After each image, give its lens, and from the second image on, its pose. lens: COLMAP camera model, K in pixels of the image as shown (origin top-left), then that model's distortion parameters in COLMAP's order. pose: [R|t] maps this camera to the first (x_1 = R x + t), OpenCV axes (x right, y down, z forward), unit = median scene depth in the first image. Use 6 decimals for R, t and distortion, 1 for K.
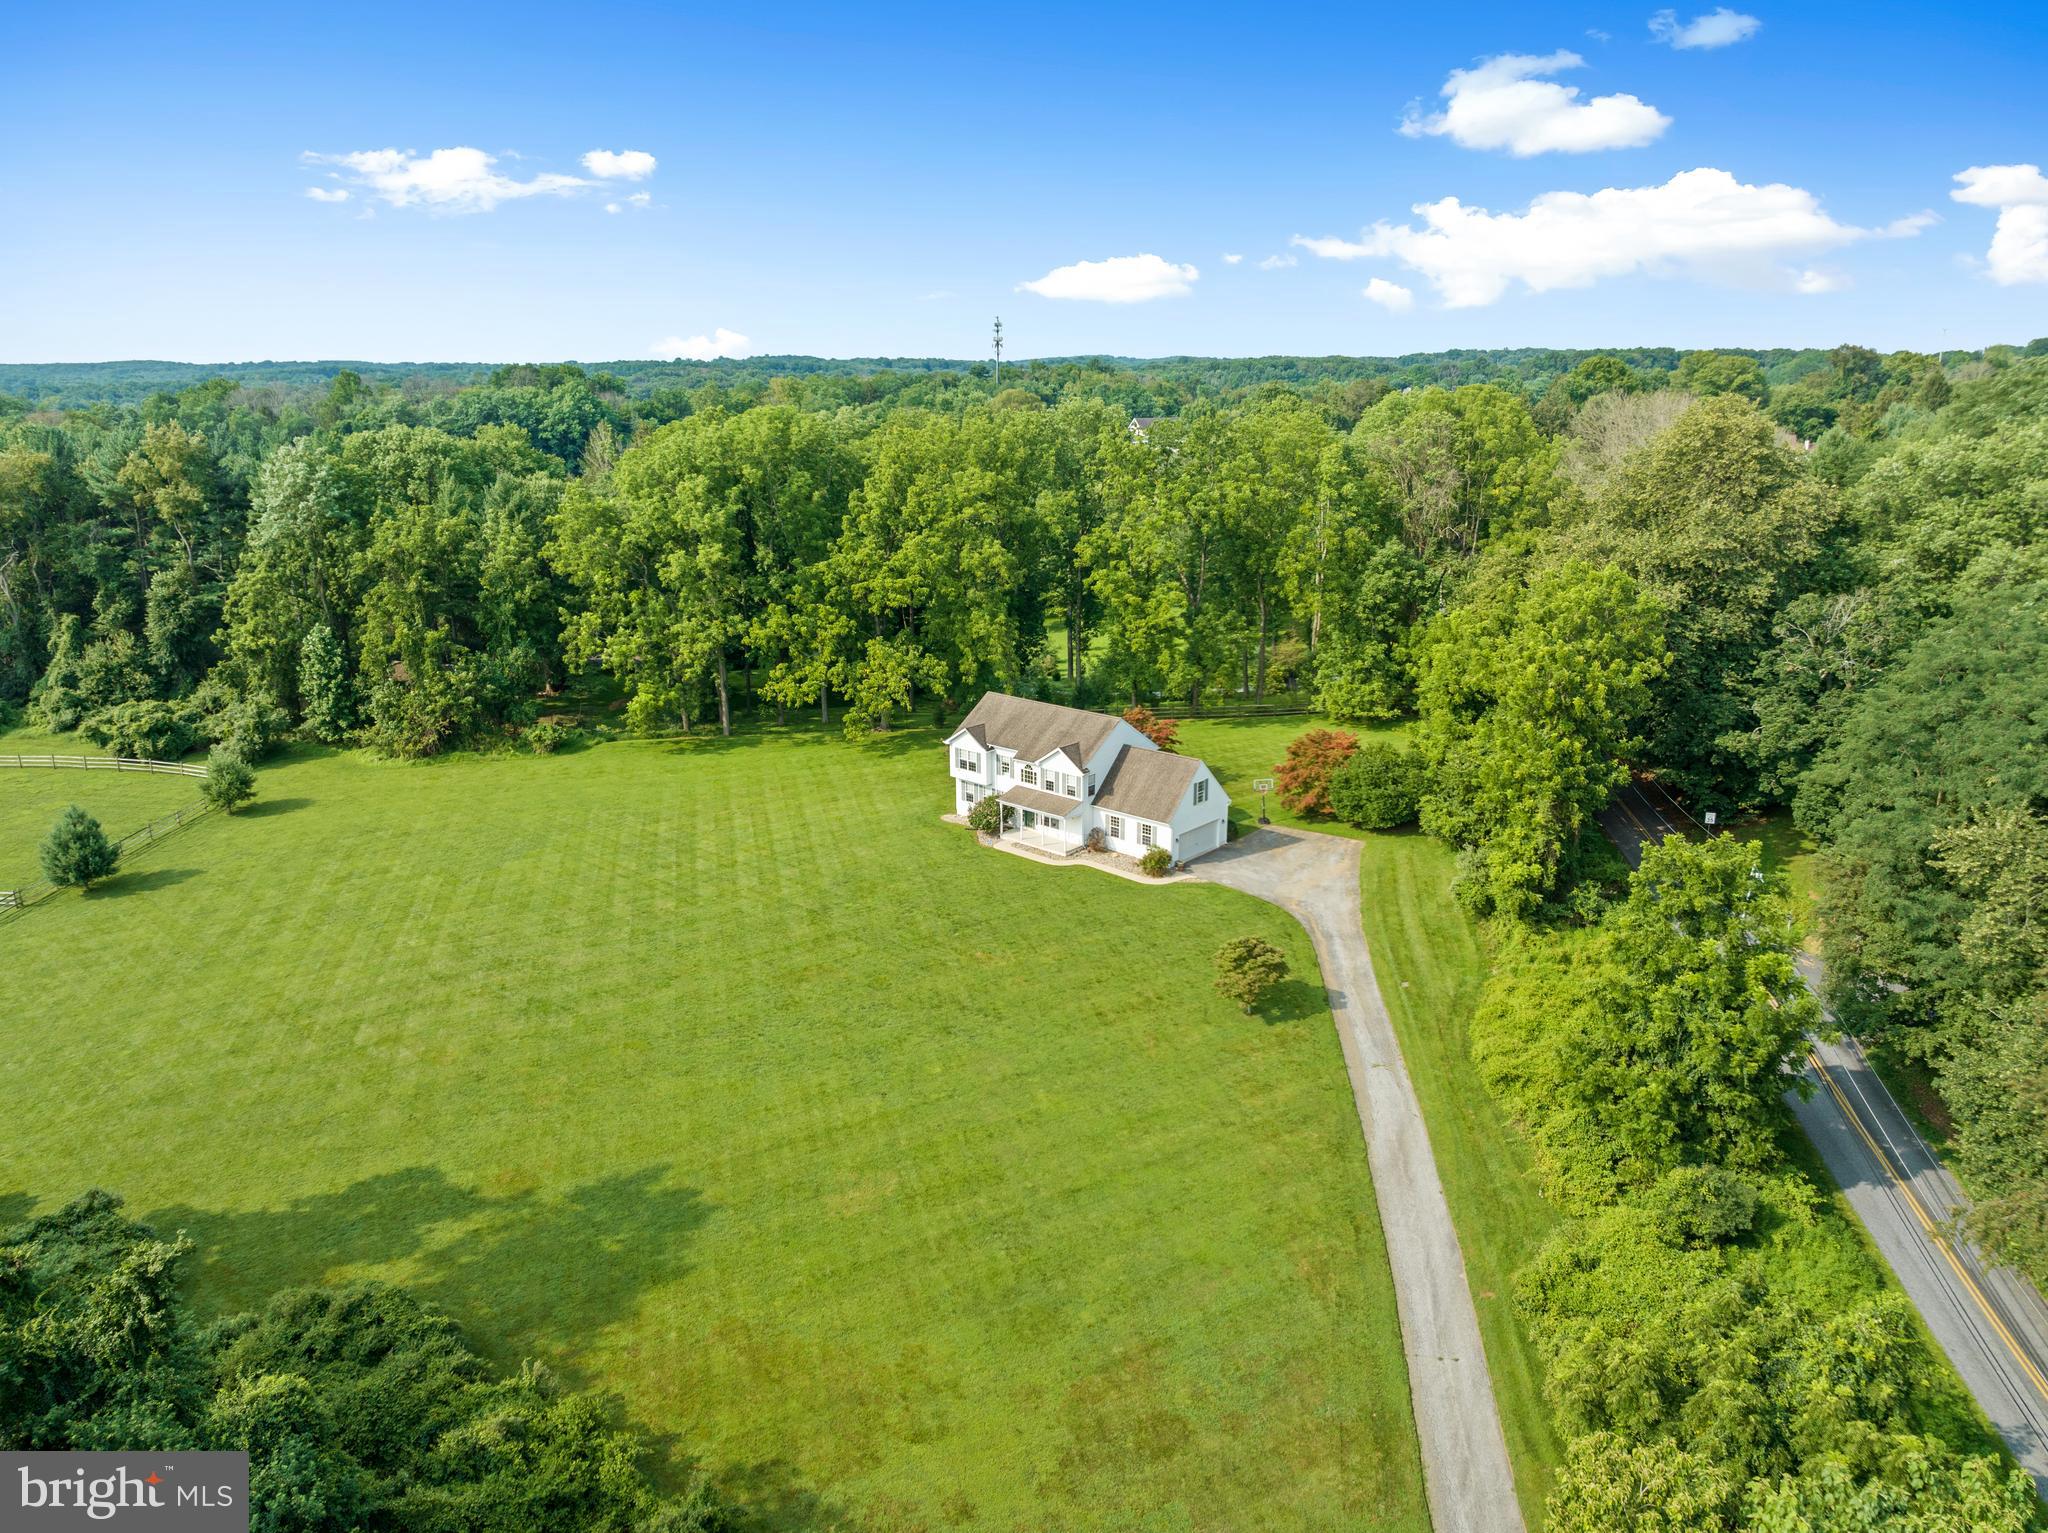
lens RADIAL K [[1450.5, 0, 1024.0], [0, 1450.5, 766.5], [0, 0, 1]] dist [-0.042489, 0.024078]
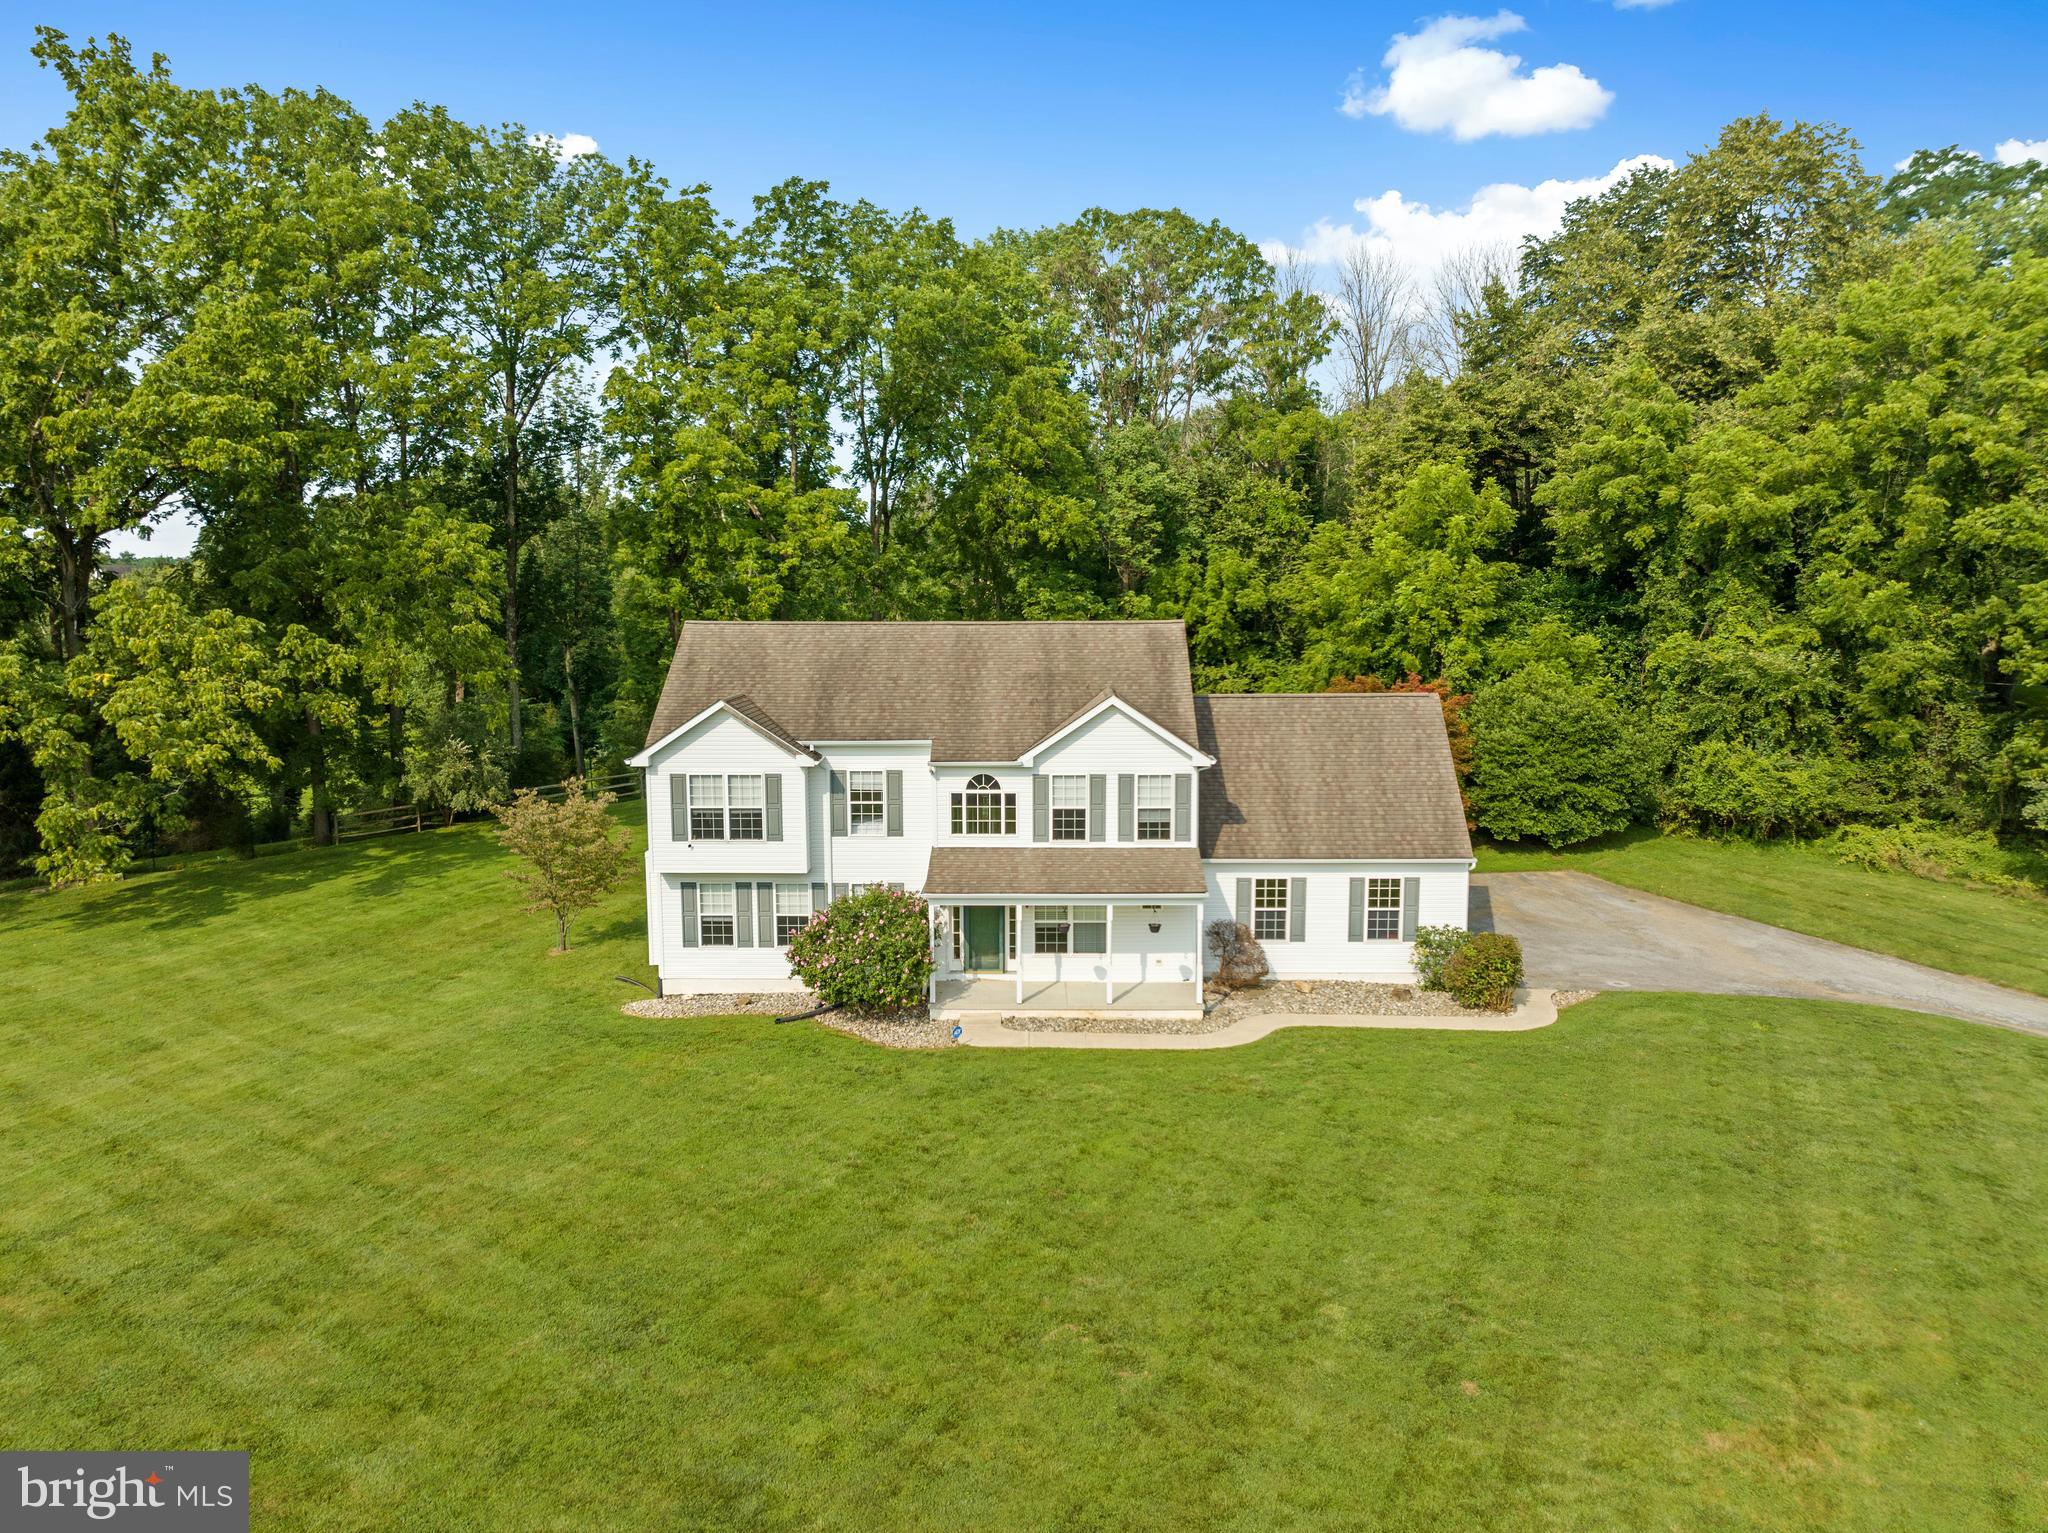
lens RADIAL K [[1450.5, 0, 1024.0], [0, 1450.5, 766.5], [0, 0, 1]] dist [-0.042489, 0.024078]
pose [[0.759719, -0.077856, 0.645574, -0.156826], [0.177497, 0.979933, -0.090702, 0.022092], [-0.625557, 0.183496, 0.758293, 0.588442]]
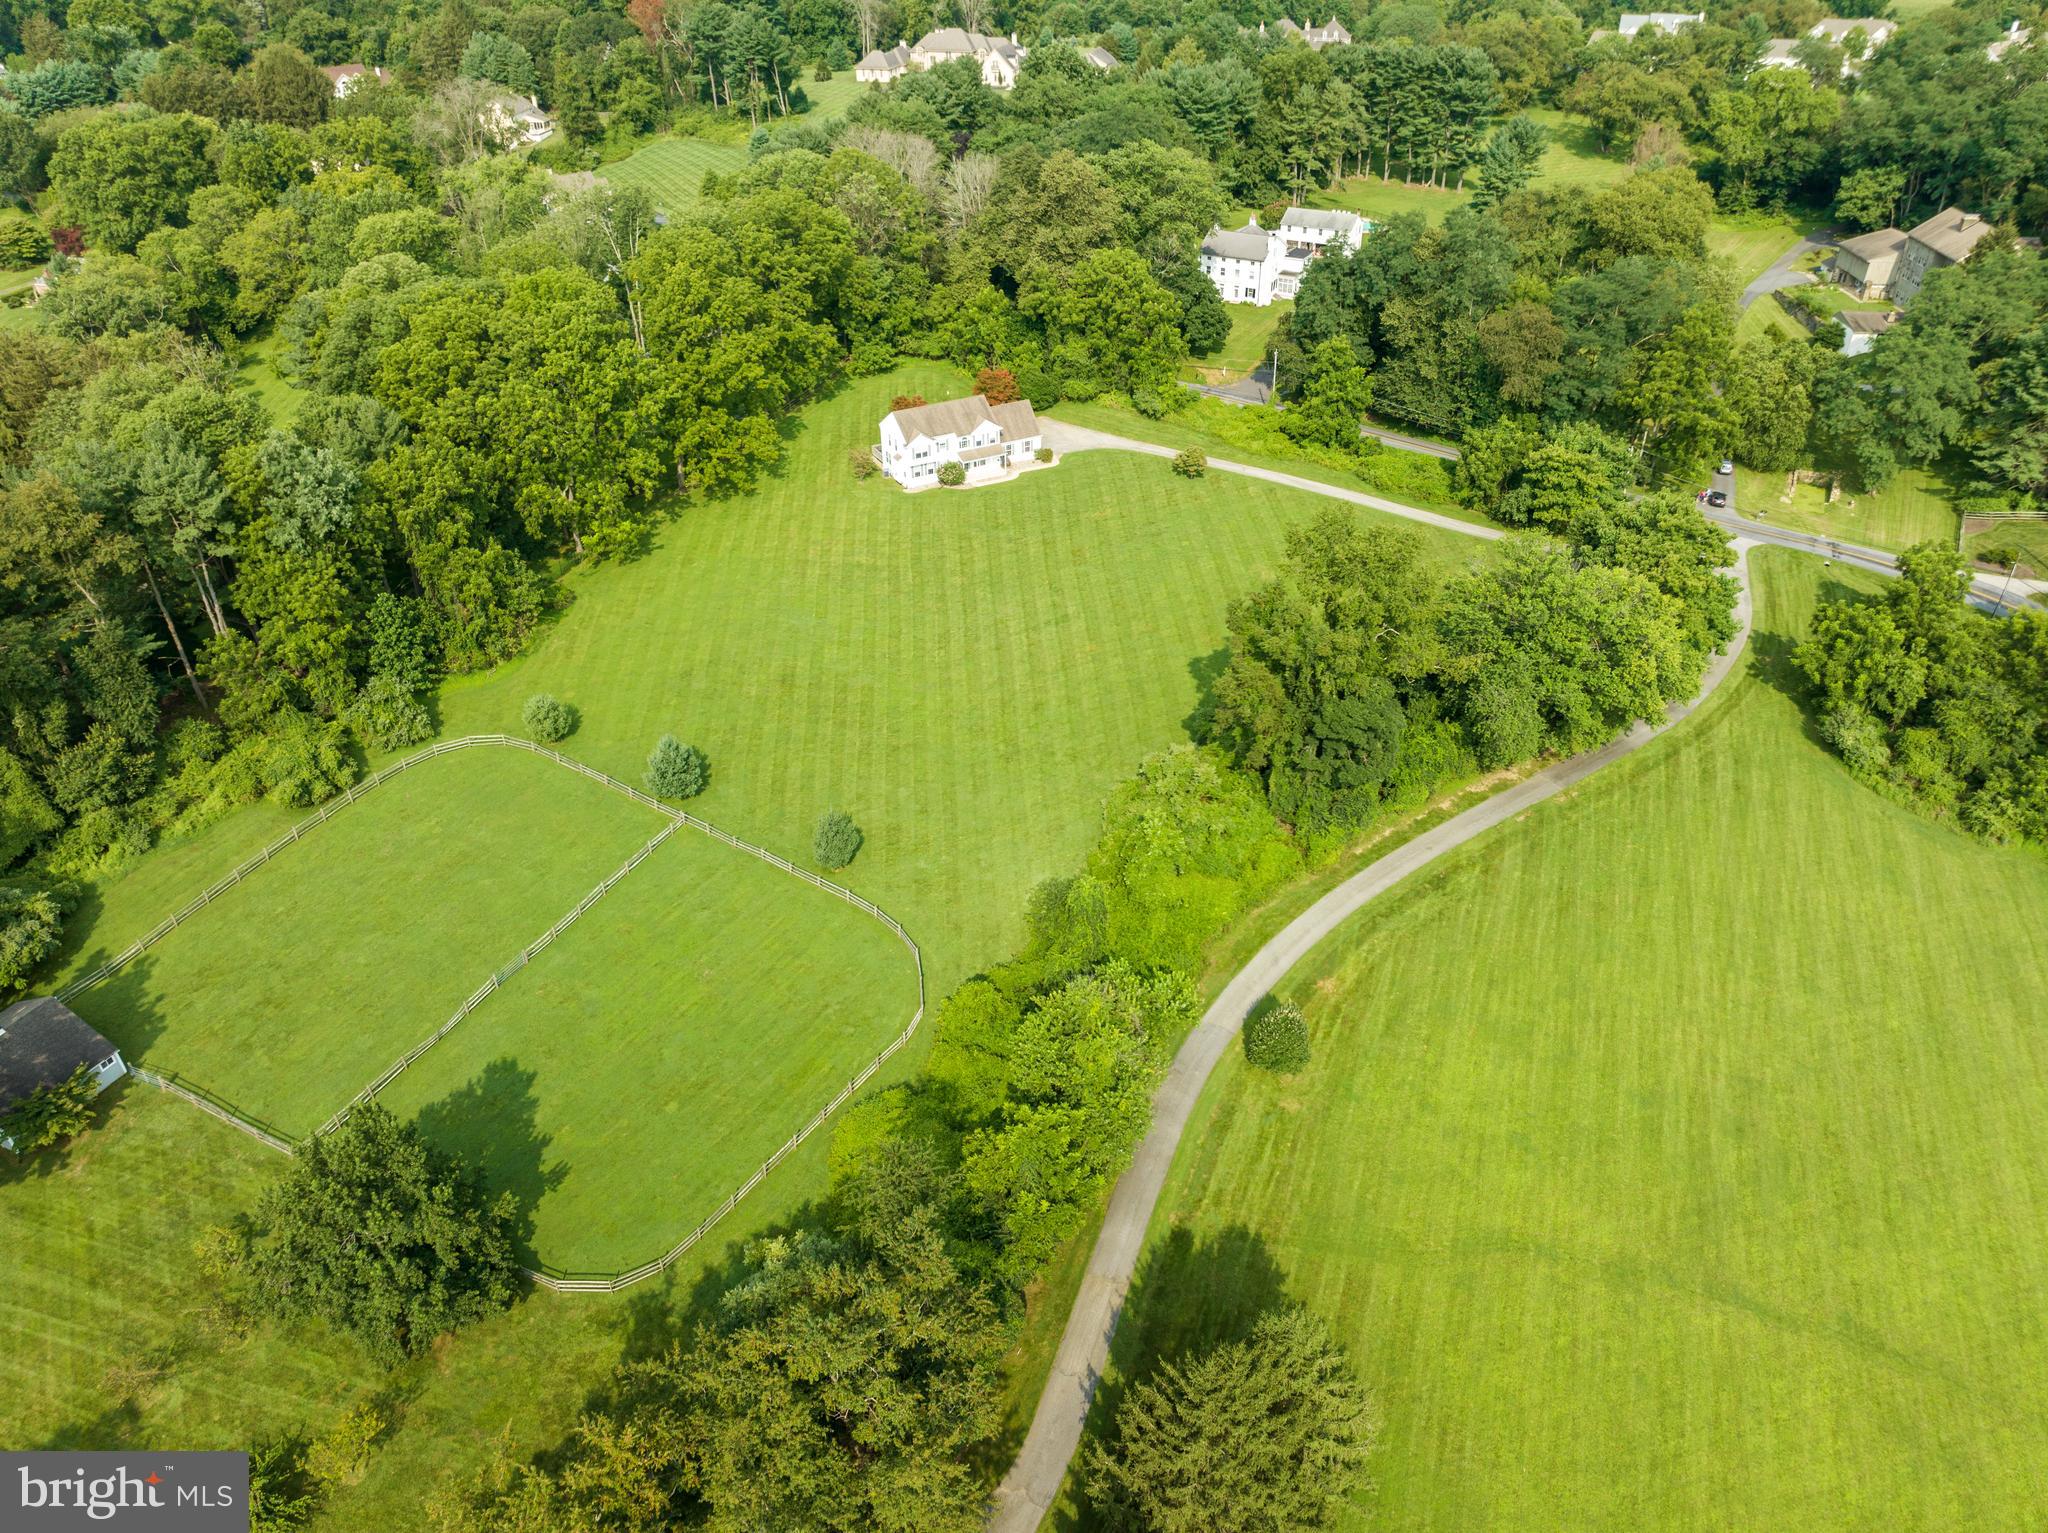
lens RADIAL K [[1485.1, 0, 1024.0], [0, 1485.1, 766.5], [0, 0, 1]] dist [-0.043480, 0.001072]
pose [[0.352649, -0.517086, 0.779910, -1.256629], [0.267490, 0.854382, 0.445512, -0.351453], [-0.896709, 0.051509, 0.439613, 0.123209]]
